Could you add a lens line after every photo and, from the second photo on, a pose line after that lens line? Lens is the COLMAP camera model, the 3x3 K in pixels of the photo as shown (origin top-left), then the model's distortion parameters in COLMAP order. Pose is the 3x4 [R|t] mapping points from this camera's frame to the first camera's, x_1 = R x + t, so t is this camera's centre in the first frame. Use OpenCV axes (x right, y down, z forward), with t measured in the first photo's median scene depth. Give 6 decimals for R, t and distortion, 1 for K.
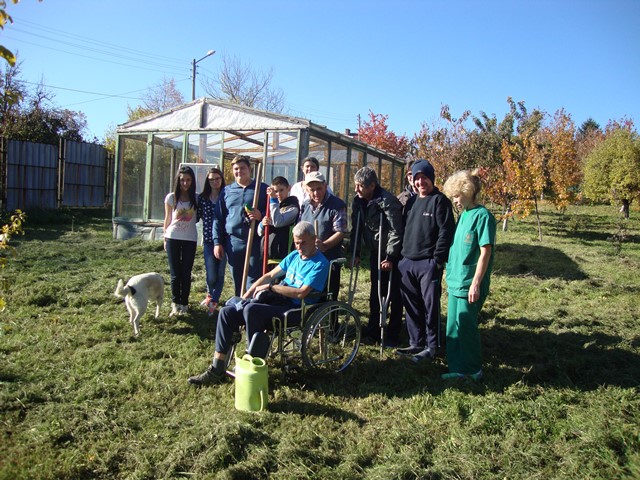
lens RADIAL K [[564.8, 0, 321.4], [0, 564.8, 240.6], [0, 0, 1]] dist [-0.213991, 0.218157]
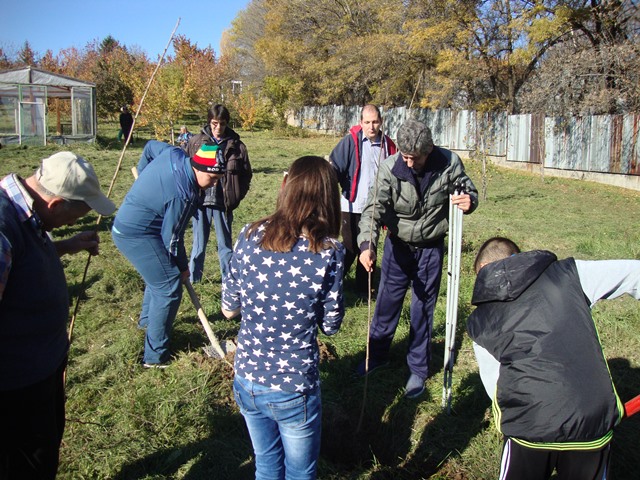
lens RADIAL K [[564.8, 0, 320.3], [0, 564.8, 238.9], [0, 0, 1]] dist [-0.213991, 0.218157]
pose [[0.659474, -0.171224, 0.731967, -0.990594], [0.048724, 0.981403, 0.185675, 0.024220], [-0.750146, -0.086783, 0.655552, -0.969323]]
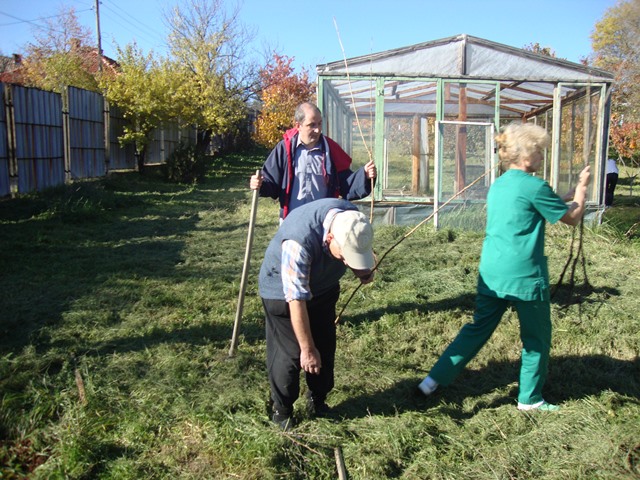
lens RADIAL K [[564.8, 0, 325.8], [0, 564.8, 239.0], [0, 0, 1]] dist [-0.213991, 0.218157]
pose [[0.937701, -0.089587, 0.335693, -0.668267], [0.056394, 0.992618, 0.107375, -0.071387], [-0.342835, -0.081754, 0.935832, 0.344570]]
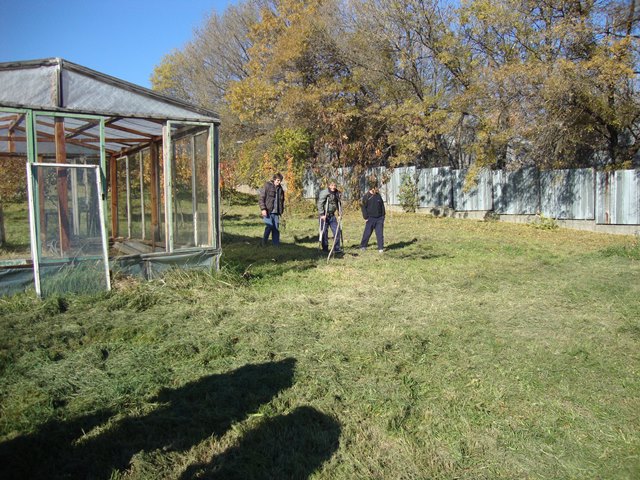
lens RADIAL K [[564.8, 0, 326.2], [0, 564.8, 236.0], [0, 0, 1]] dist [-0.213991, 0.218157]
pose [[0.445868, -0.115799, 0.887577, -0.645382], [0.081901, 0.992715, 0.088374, -0.086985], [-0.891344, 0.033290, 0.452104, 0.459922]]
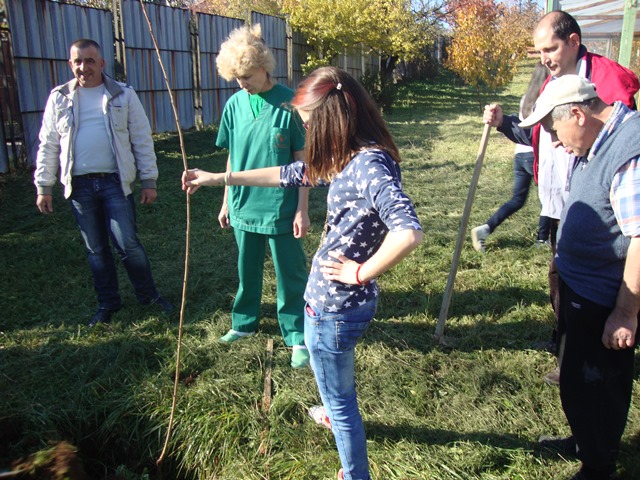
lens RADIAL K [[564.8, 0, 322.6], [0, 564.8, 236.3], [0, 0, 1]] dist [-0.213991, 0.218157]
pose [[0.997387, -0.067282, 0.026306, -0.684185], [0.060289, 0.975841, 0.210000, -0.082367], [-0.039800, -0.207866, 0.977347, 0.453915]]
